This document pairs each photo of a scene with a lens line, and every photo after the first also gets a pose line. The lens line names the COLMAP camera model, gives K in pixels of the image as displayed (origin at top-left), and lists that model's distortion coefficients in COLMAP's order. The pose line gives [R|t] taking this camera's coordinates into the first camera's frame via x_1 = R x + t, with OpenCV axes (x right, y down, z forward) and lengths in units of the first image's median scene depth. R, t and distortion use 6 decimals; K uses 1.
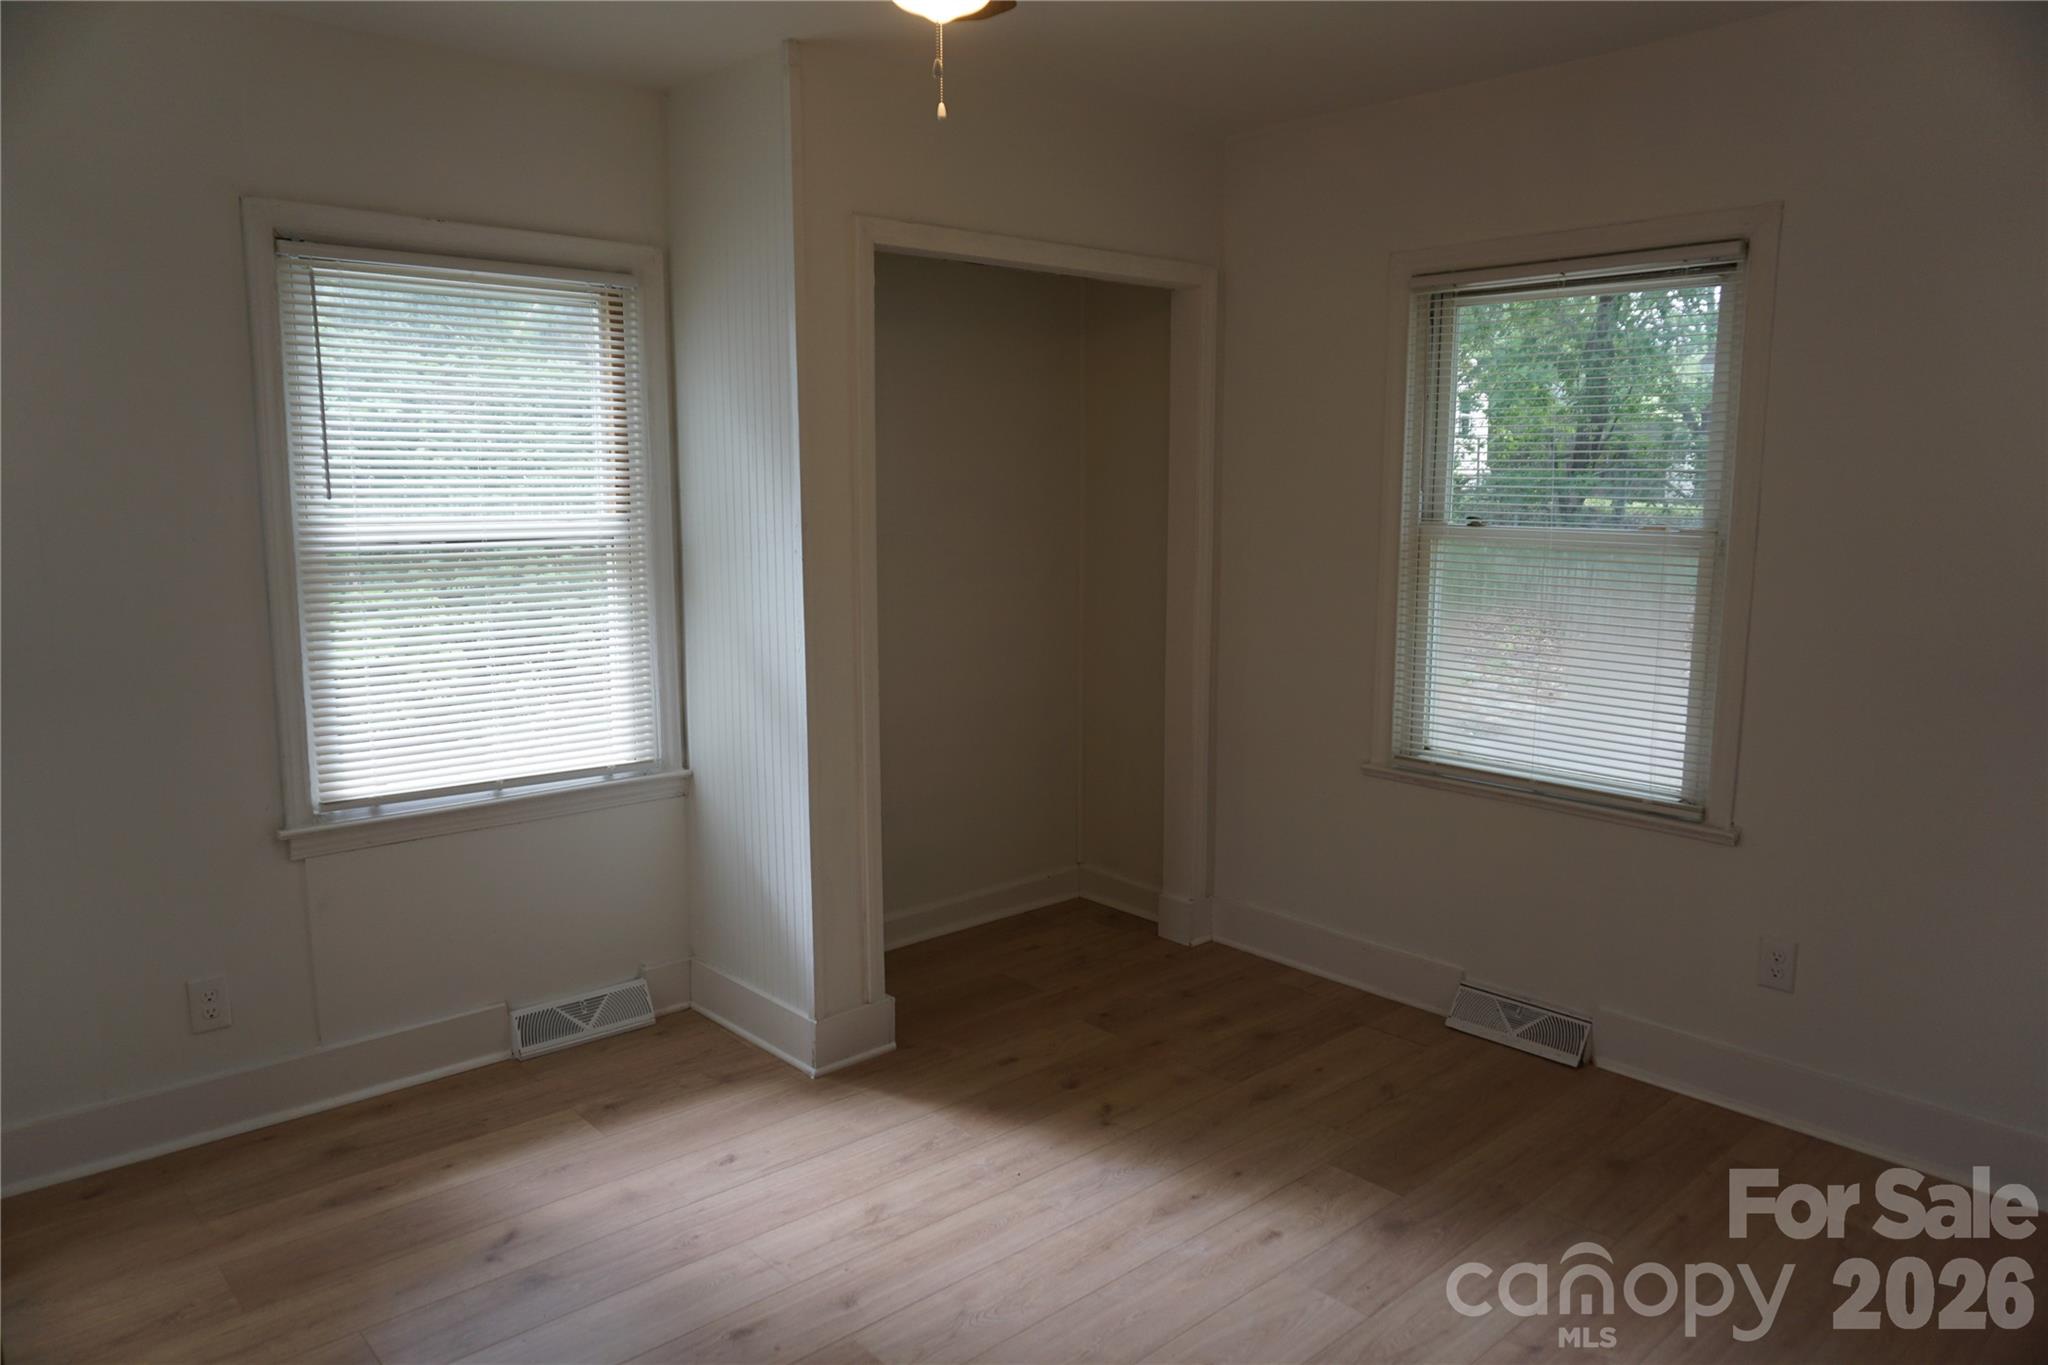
lens RADIAL K [[1371.7, 0, 1029.0], [0, 1371.7, 670.6], [0, 0, 1]] dist [-0.053134, 0.038313]
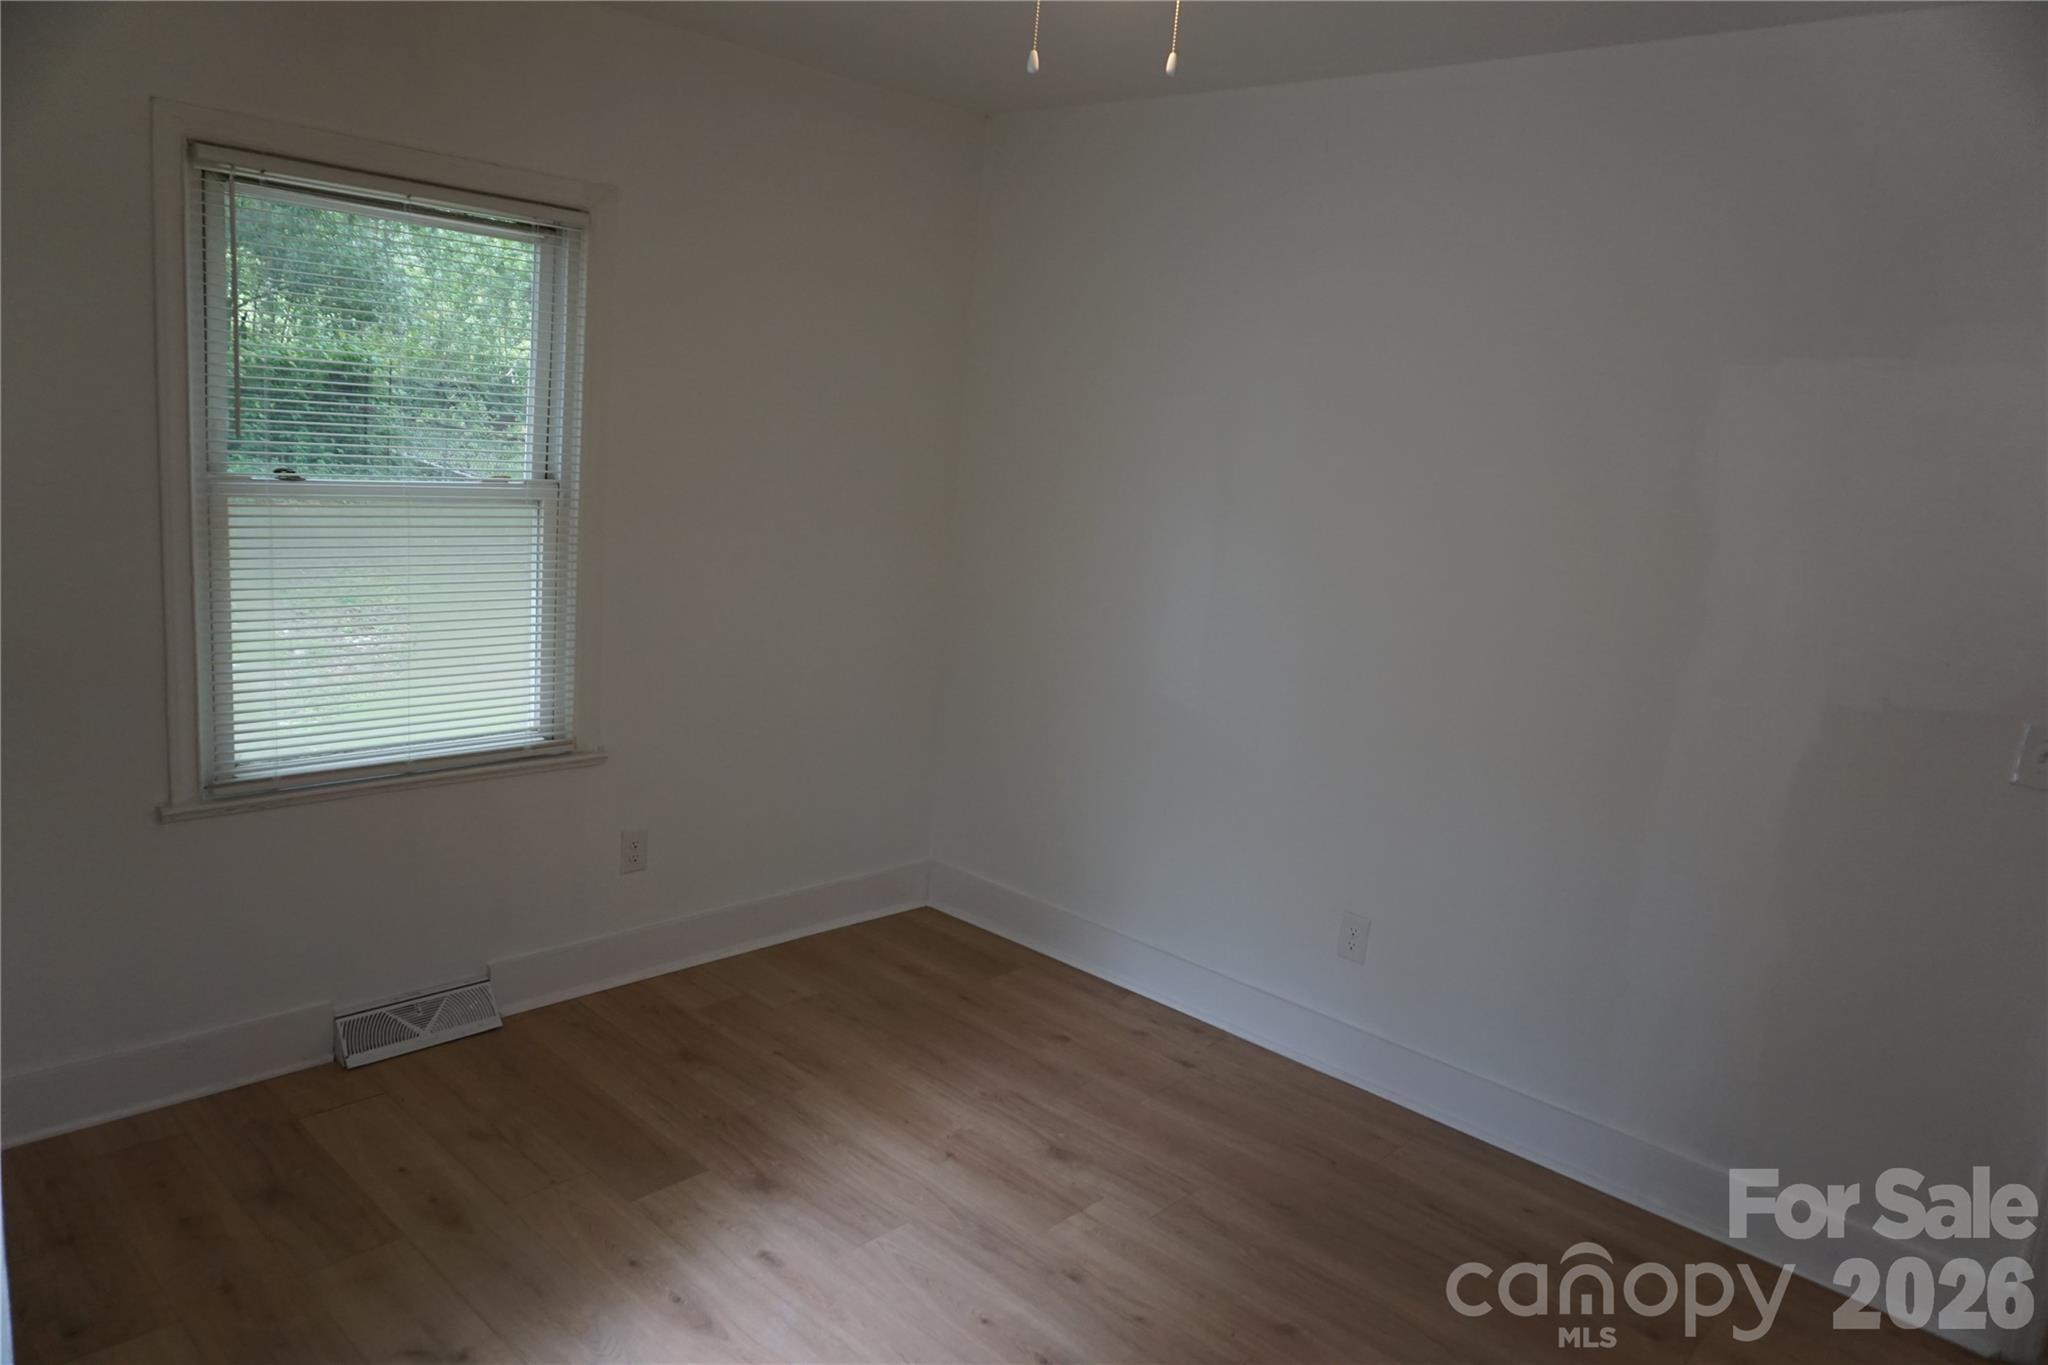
lens RADIAL K [[1371.7, 0, 1022.3], [0, 1371.7, 674.4], [0, 0, 1]] dist [-0.053134, 0.038313]
pose [[-0.087328, -0.193900, 0.977127, -0.572922], [0.053602, 0.978538, 0.198971, -0.142869], [-0.994737, 0.069752, -0.075060, 0.699032]]
